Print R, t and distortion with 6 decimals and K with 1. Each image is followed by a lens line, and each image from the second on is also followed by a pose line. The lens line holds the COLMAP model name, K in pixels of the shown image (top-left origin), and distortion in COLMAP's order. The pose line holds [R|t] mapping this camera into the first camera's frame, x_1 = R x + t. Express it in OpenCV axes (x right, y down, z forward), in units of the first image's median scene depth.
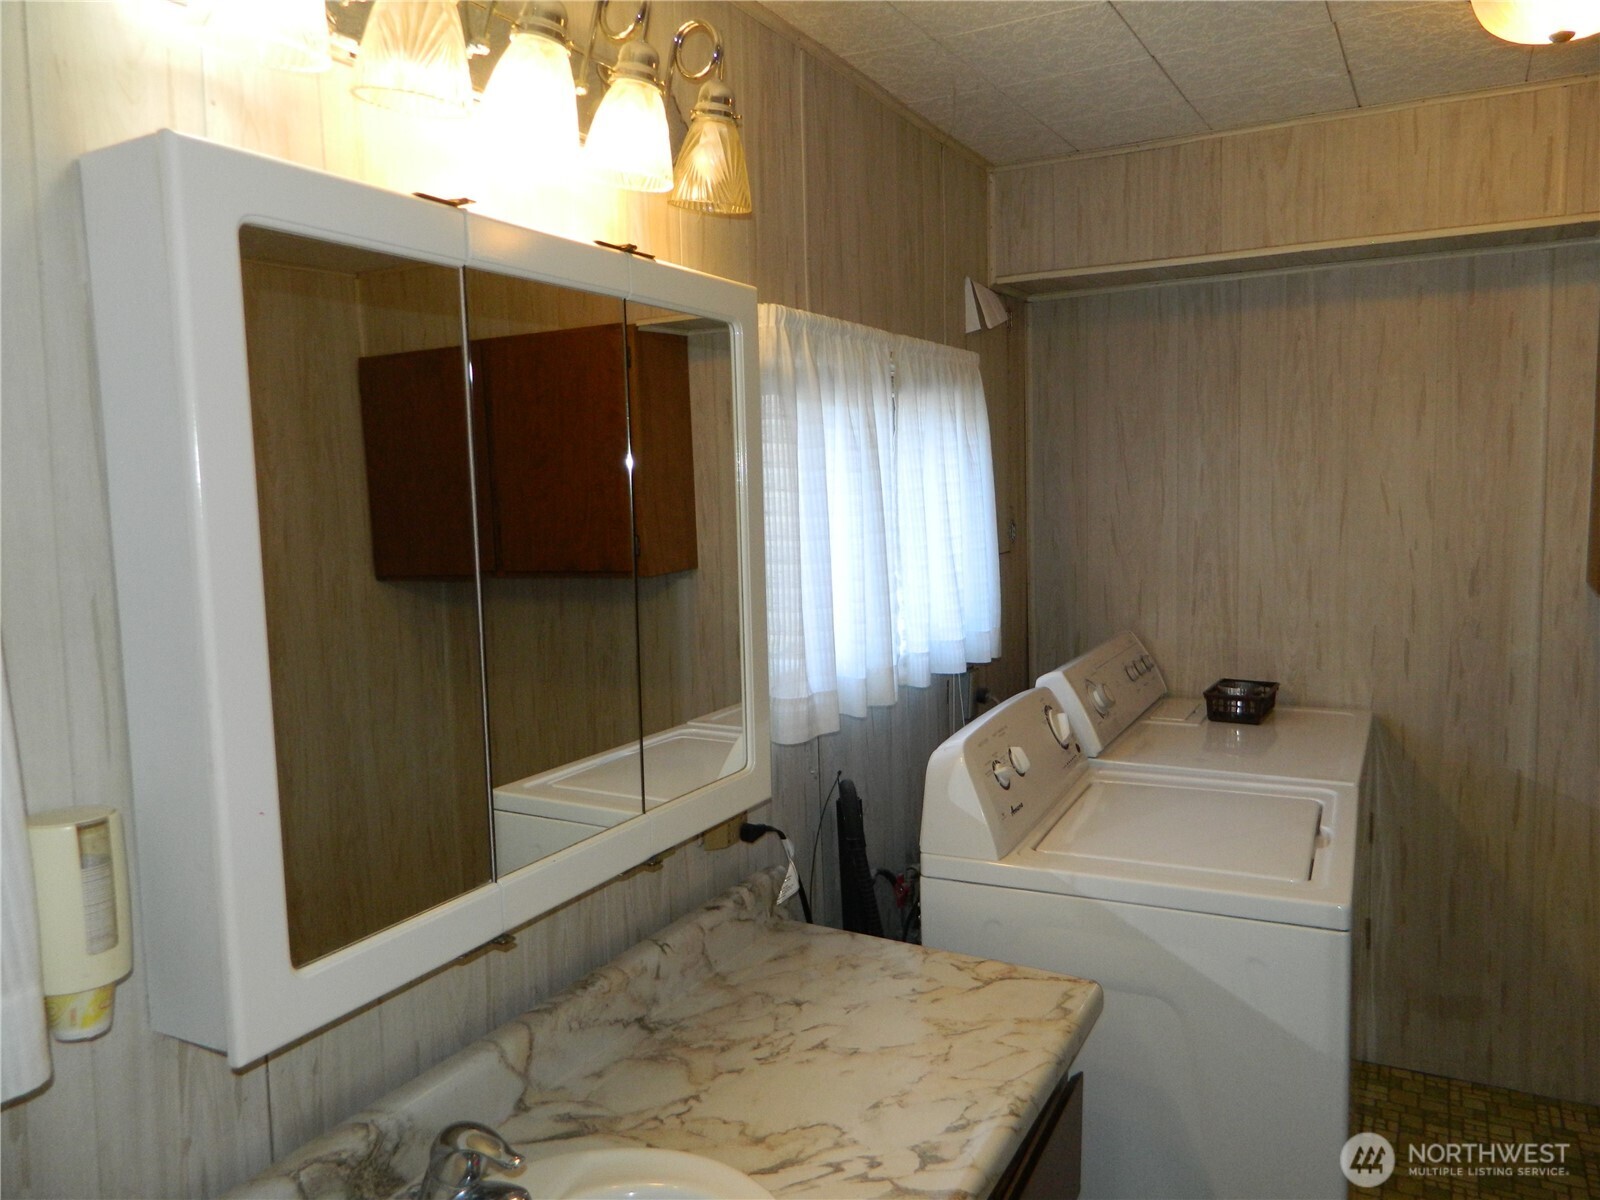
lens RADIAL K [[1212.8, 0, 800.0], [0, 1212.8, 600.0], [0, 0, 1]] dist [0.027499, 0.002985]
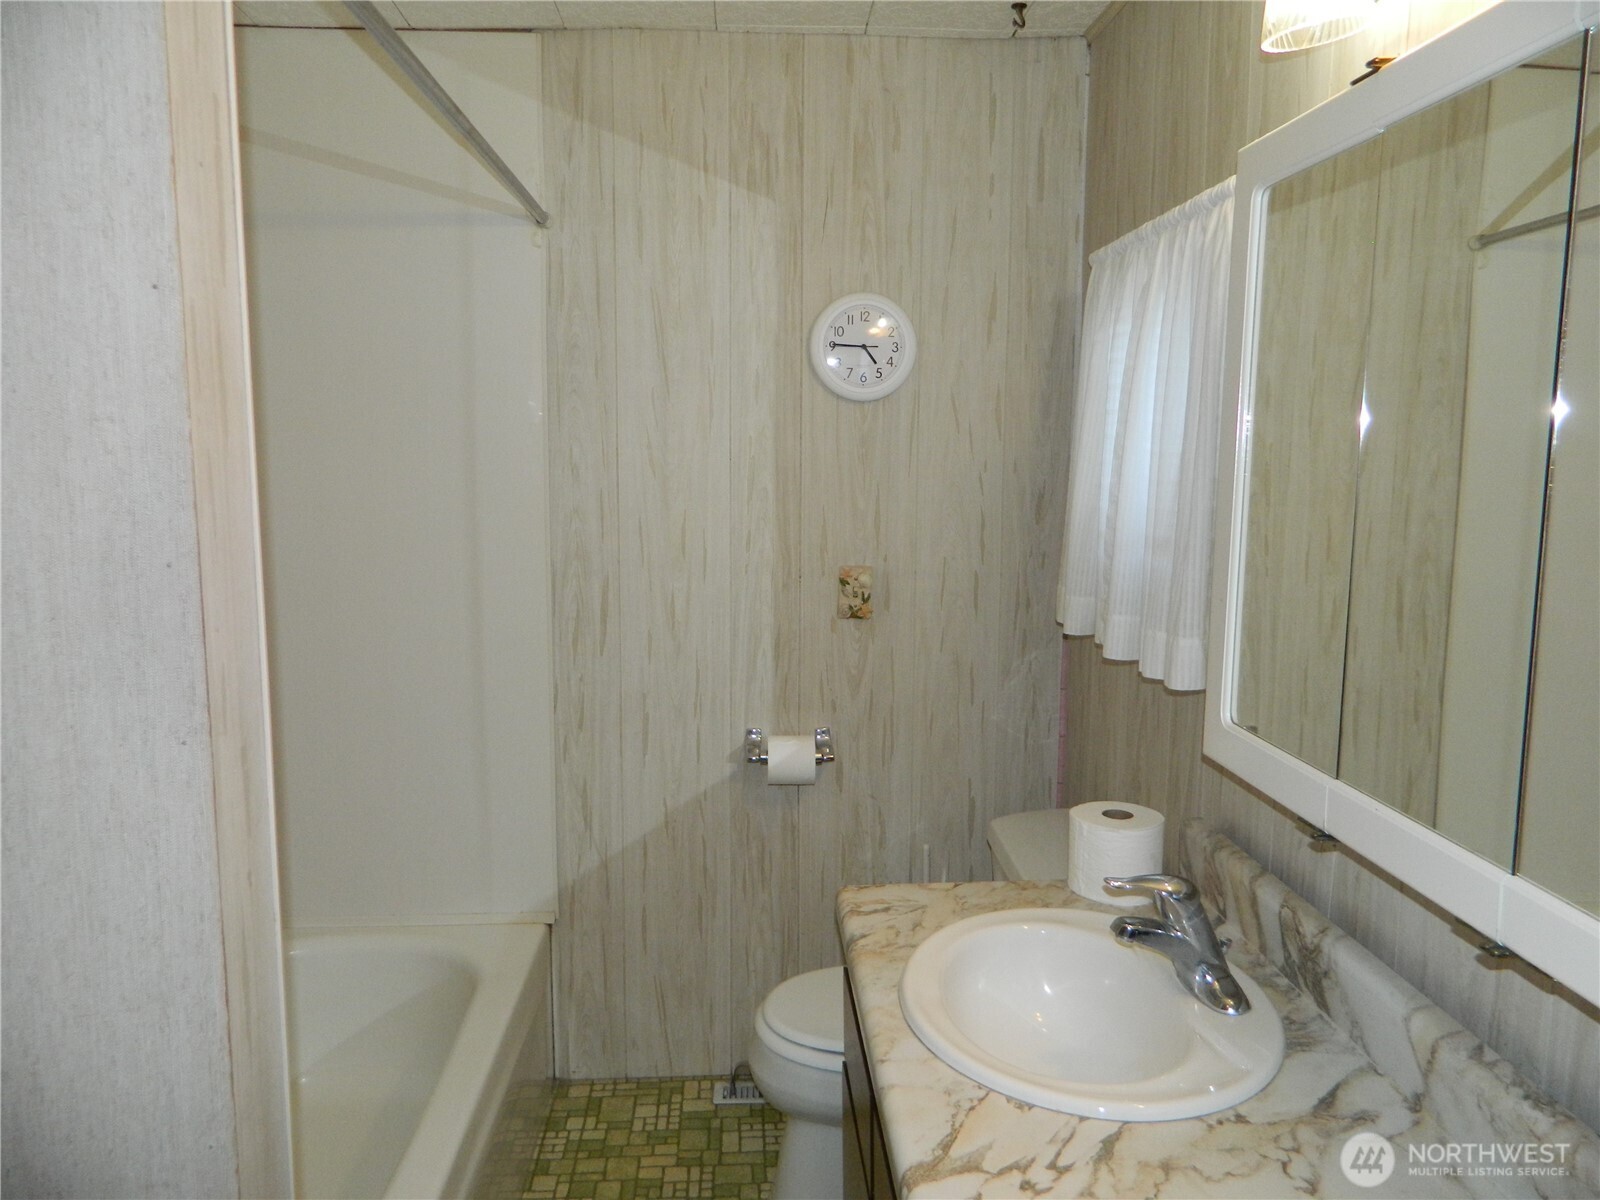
lens RADIAL K [[1212.8, 0, 800.0], [0, 1212.8, 600.0], [0, 0, 1]] dist [0.027499, 0.002985]
pose [[-0.863520, 0.083436, -0.497364, 0.545415], [-0.031699, 0.975289, 0.218648, -0.099978], [0.503317, 0.204573, -0.839537, 1.456160]]
